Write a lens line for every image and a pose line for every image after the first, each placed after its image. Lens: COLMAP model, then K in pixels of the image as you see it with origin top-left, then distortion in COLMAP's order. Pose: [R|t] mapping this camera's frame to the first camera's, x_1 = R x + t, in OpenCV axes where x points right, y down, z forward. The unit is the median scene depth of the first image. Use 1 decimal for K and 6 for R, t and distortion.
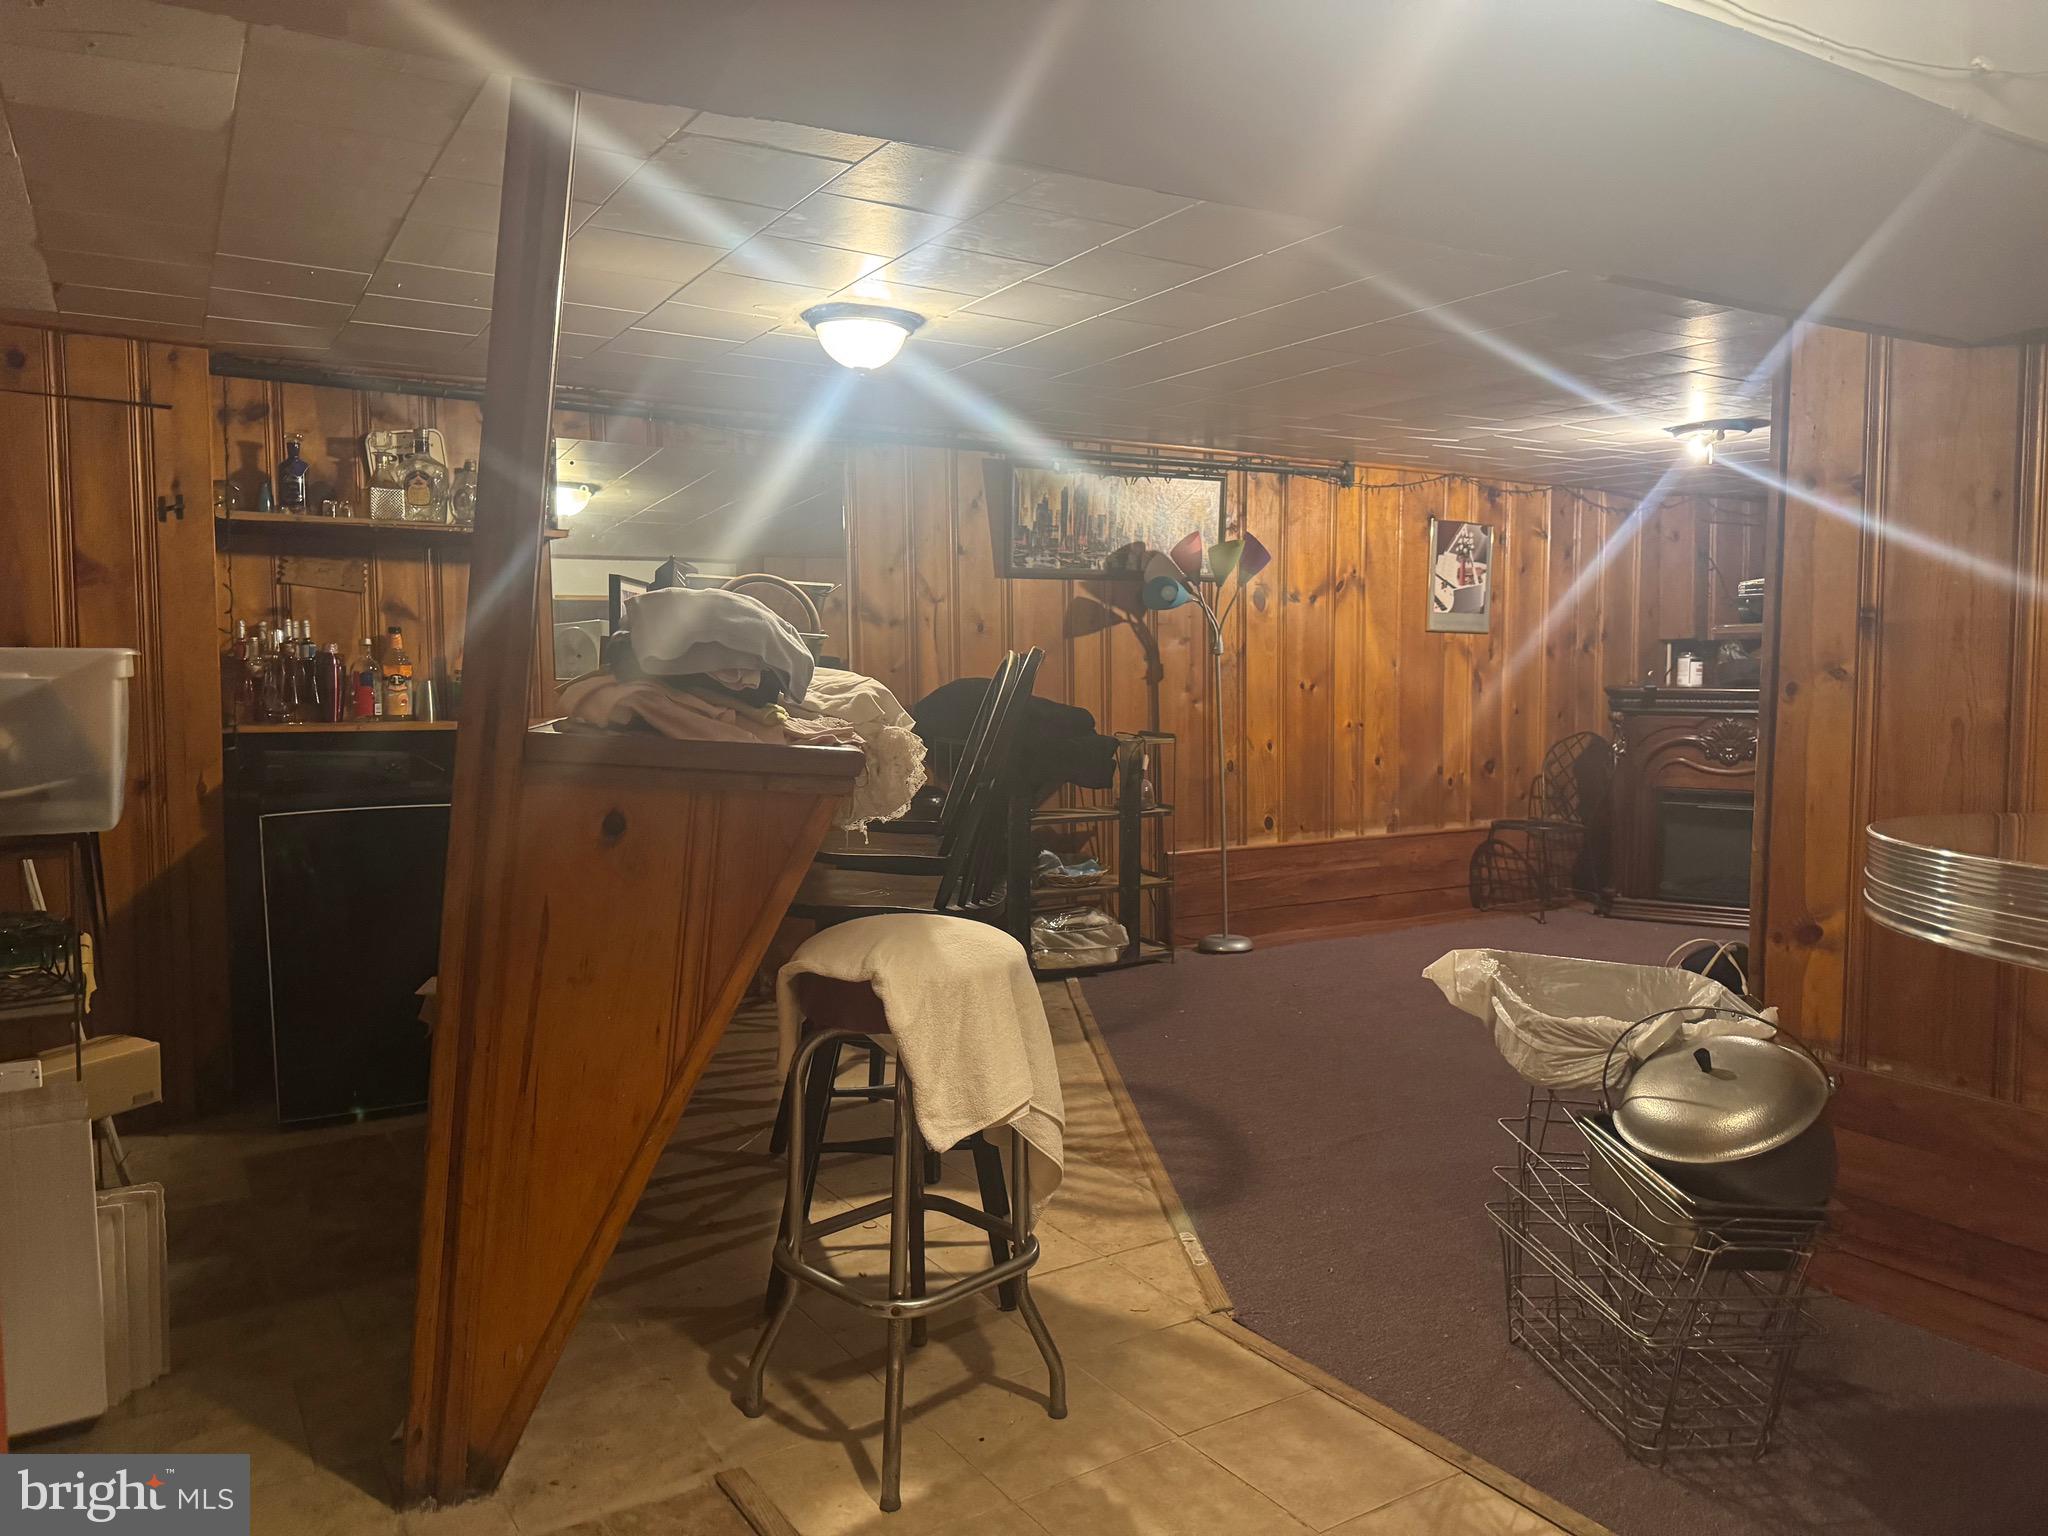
lens RADIAL K [[1436.7, 0, 1025.3], [0, 1436.7, 769.2], [0, 0, 1]] dist [0.045109, -0.058206]
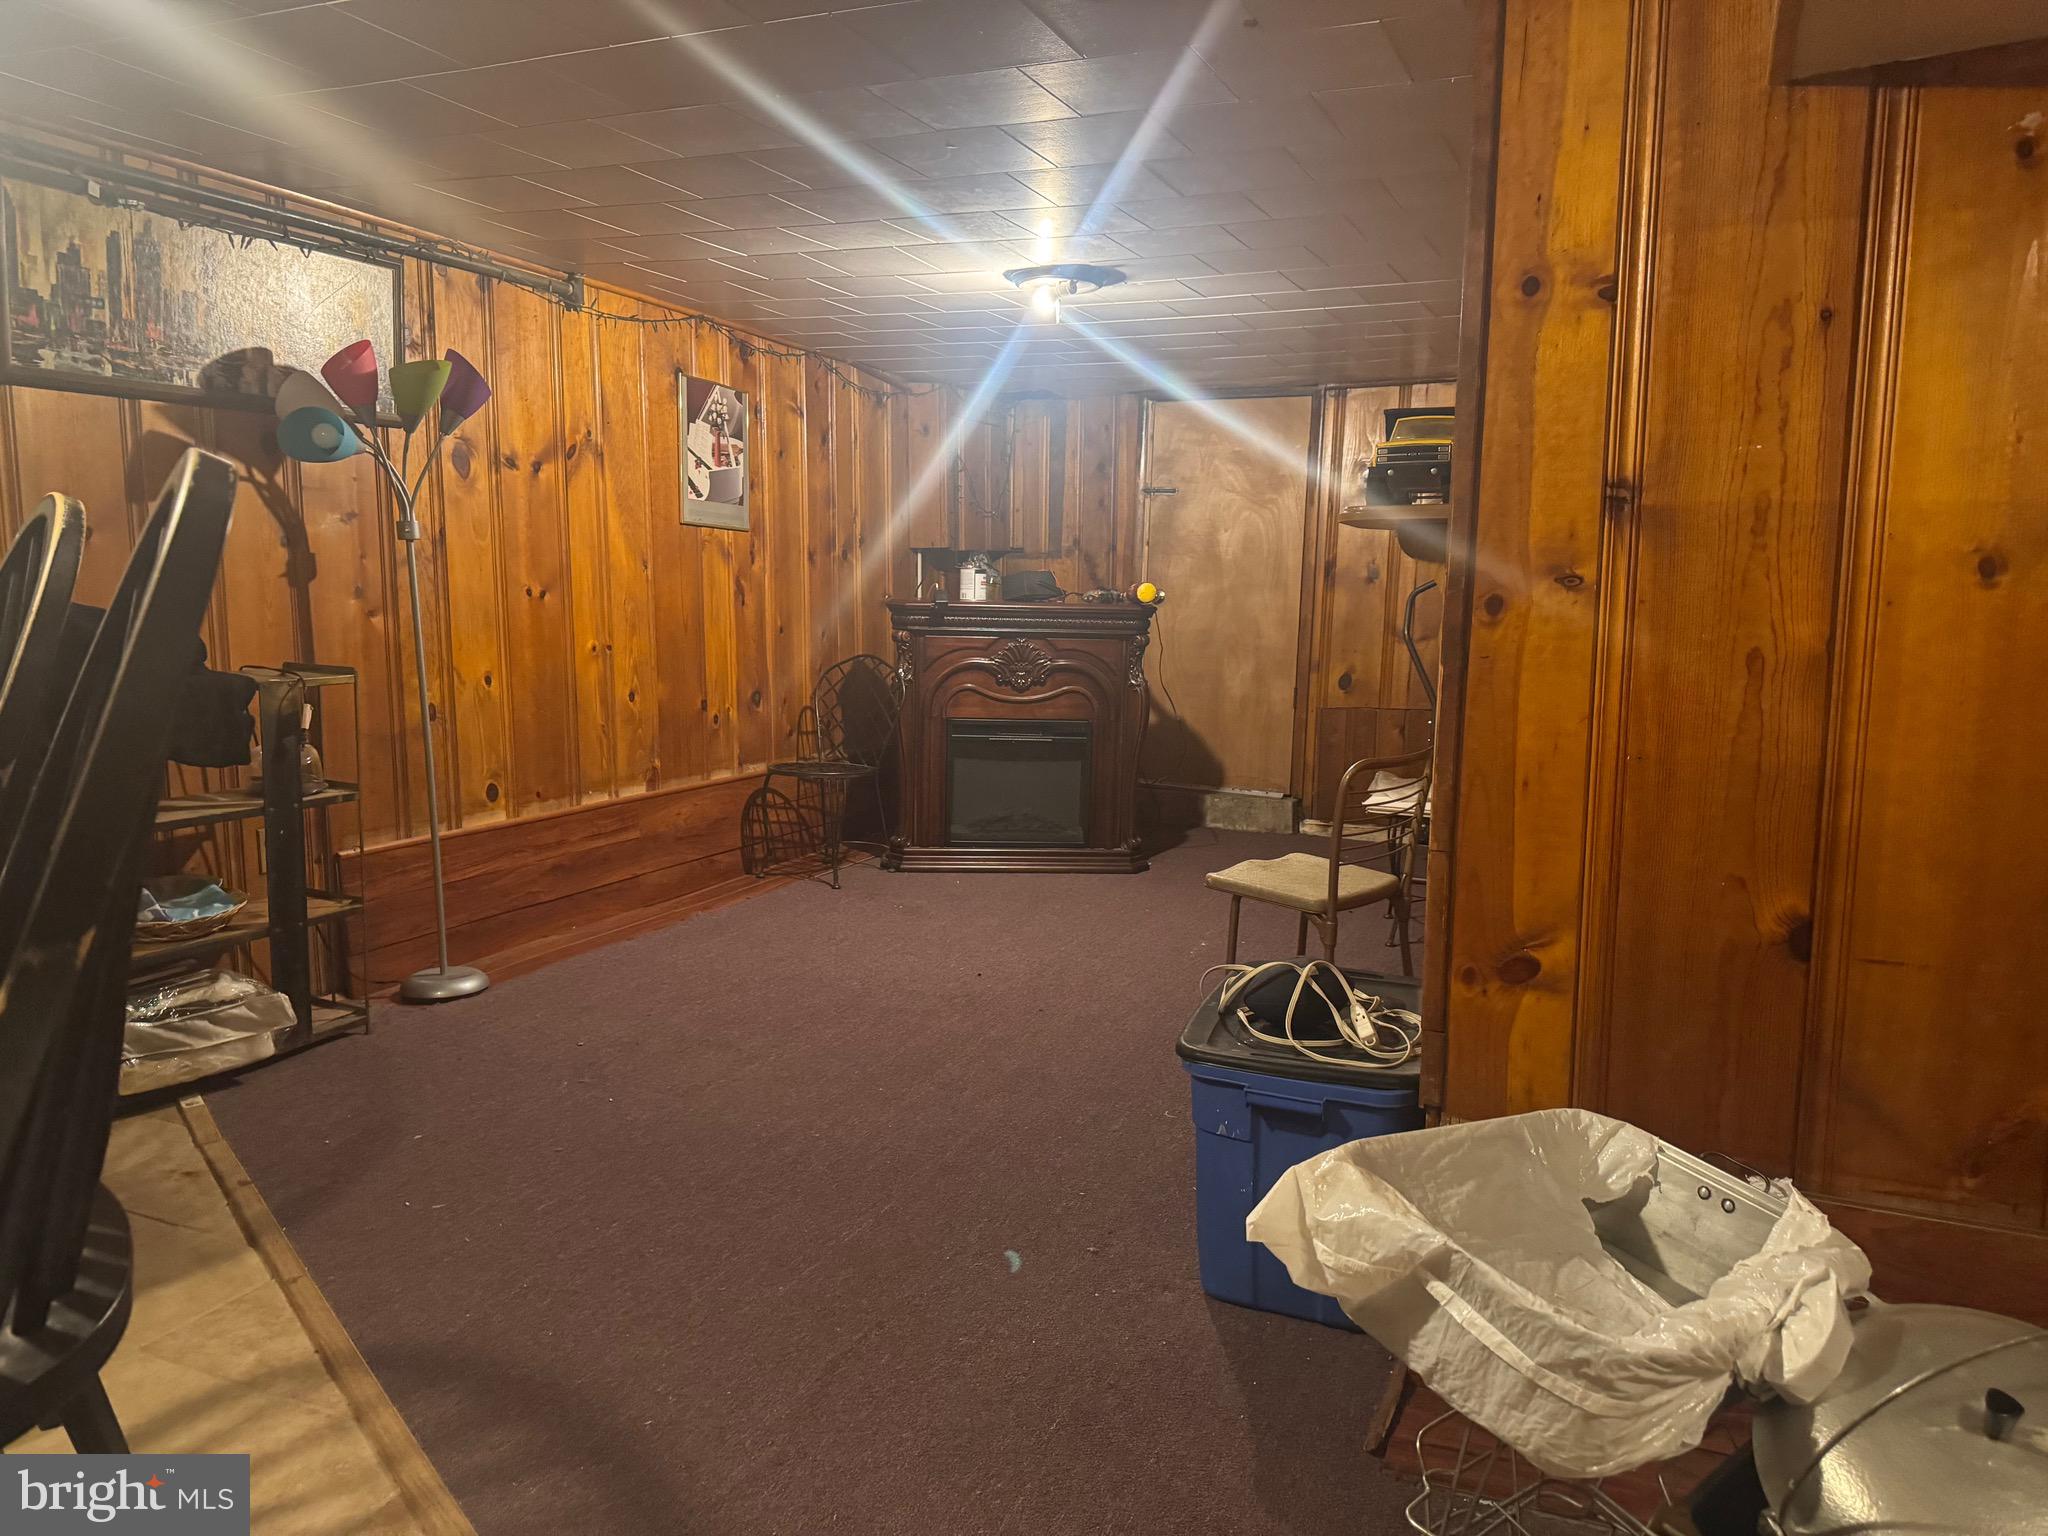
lens RADIAL K [[1436.7, 0, 1036.8], [0, 1436.7, 784.2], [0, 0, 1]] dist [0.045109, -0.058206]
pose [[0.819278, -0.062032, 0.570031, -0.012026], [0.021534, 0.996758, 0.077519, -0.015649], [-0.572991, -0.051234, 0.817958, 0.308301]]
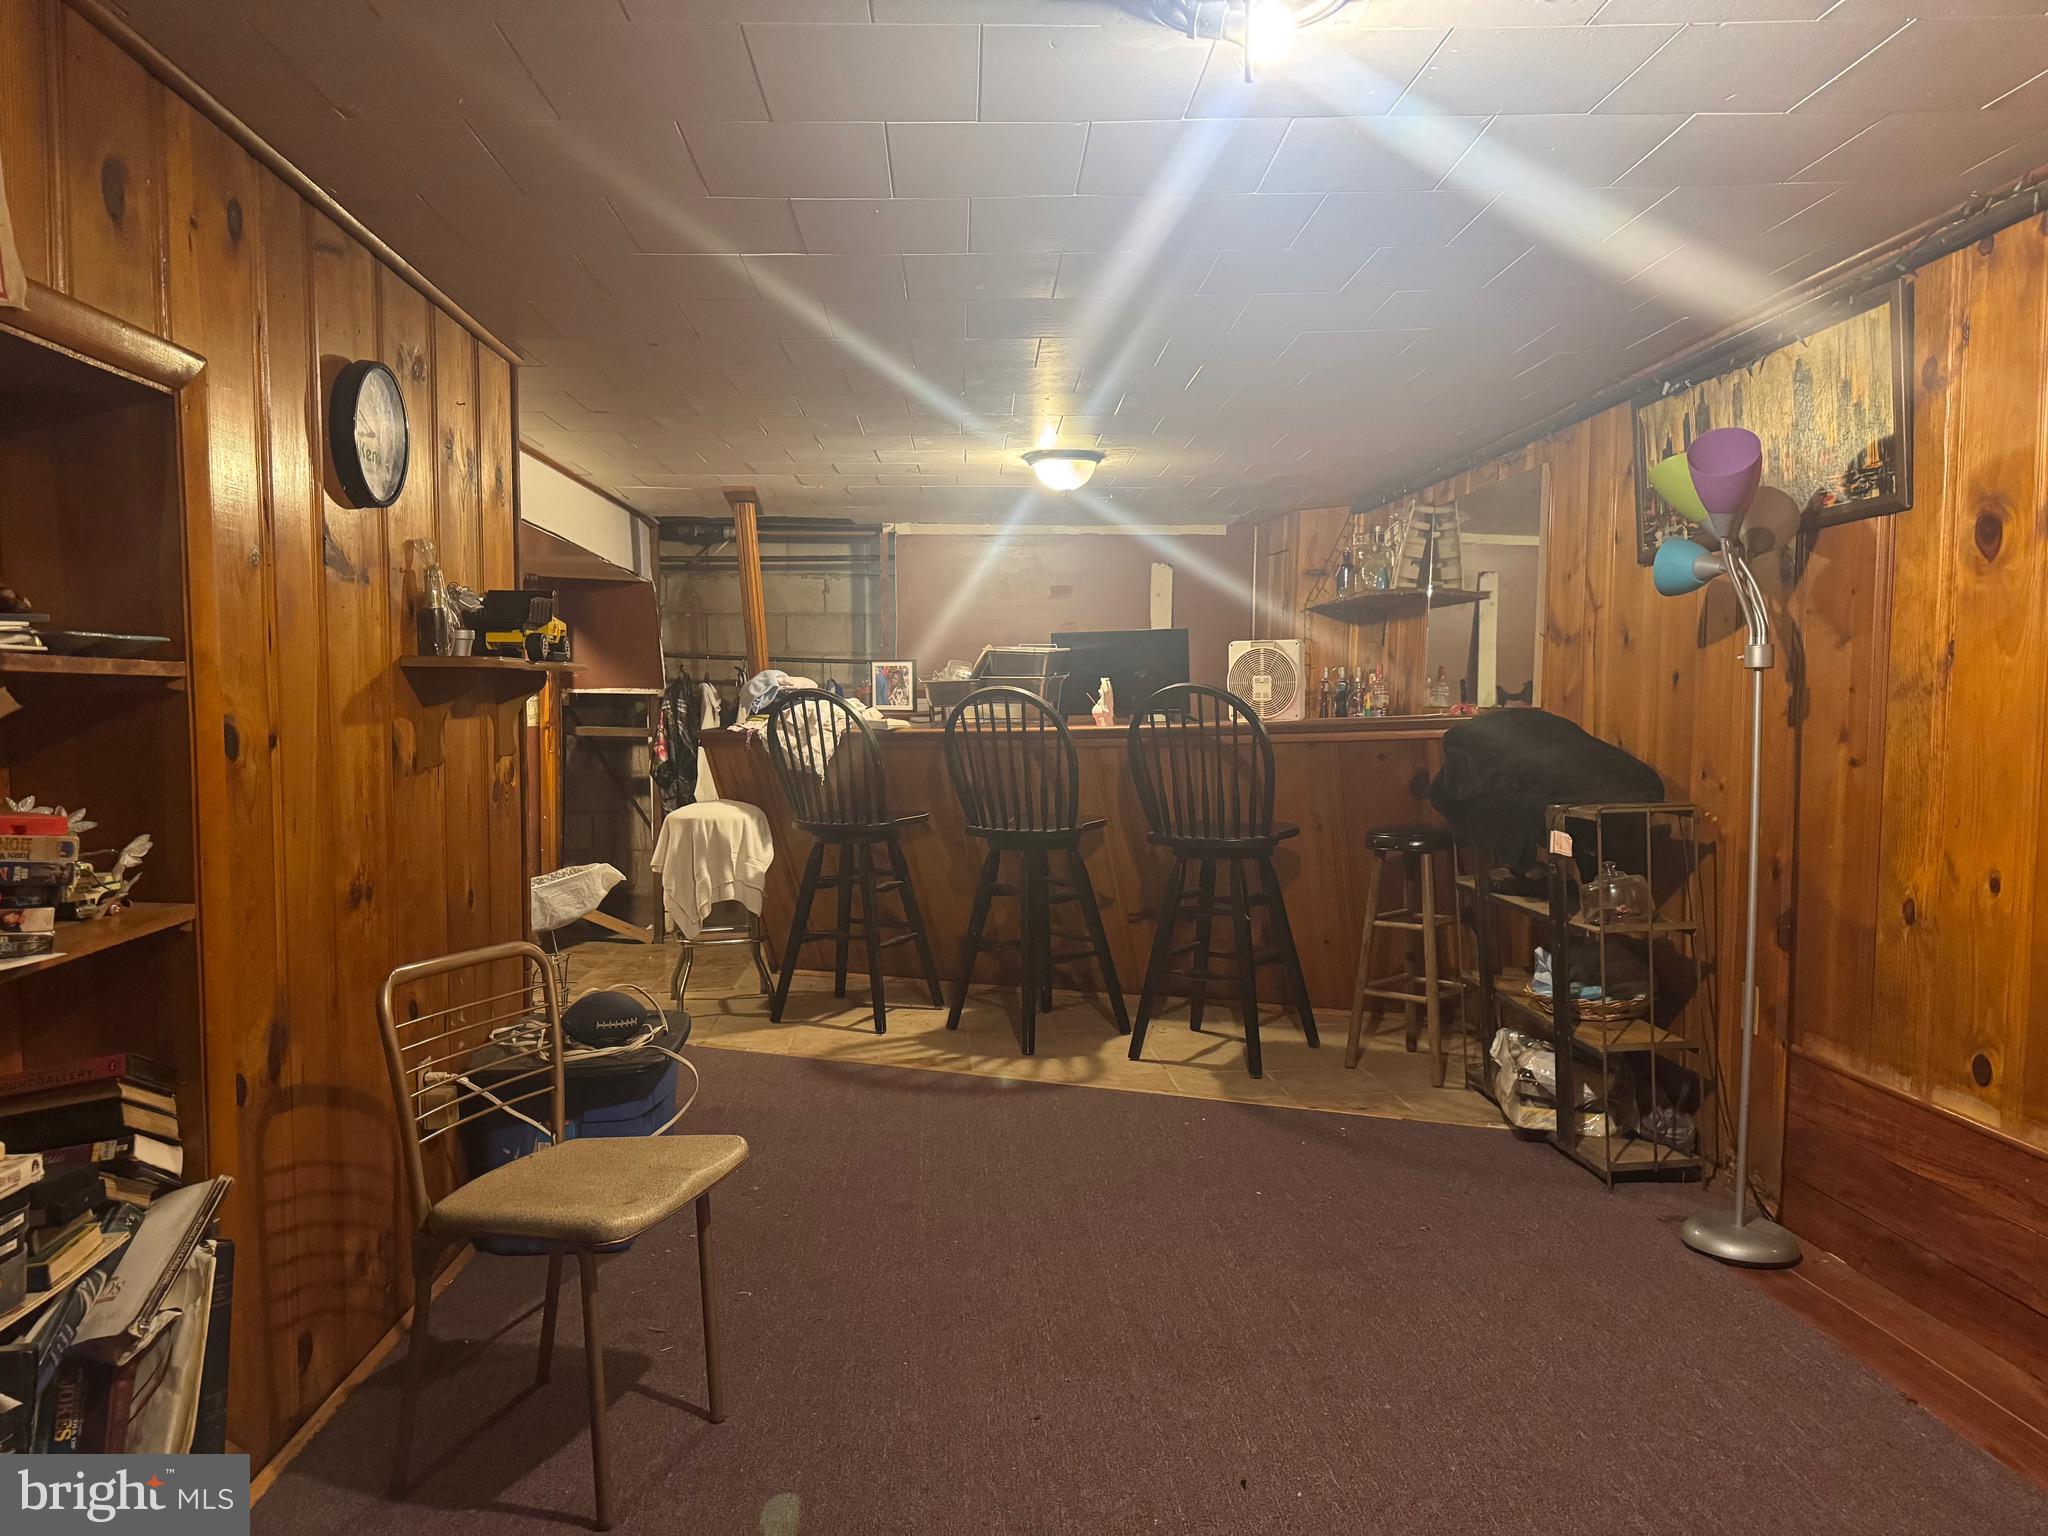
lens RADIAL K [[1436.7, 0, 1023.2], [0, 1436.7, 769.4], [0, 0, 1]] dist [0.045109, -0.058206]
pose [[-0.482088, 0.049863, -0.874703, 0.715393], [-0.054009, 0.994789, 0.086476, -0.075261], [0.874457, 0.088931, -0.476882, 1.026526]]
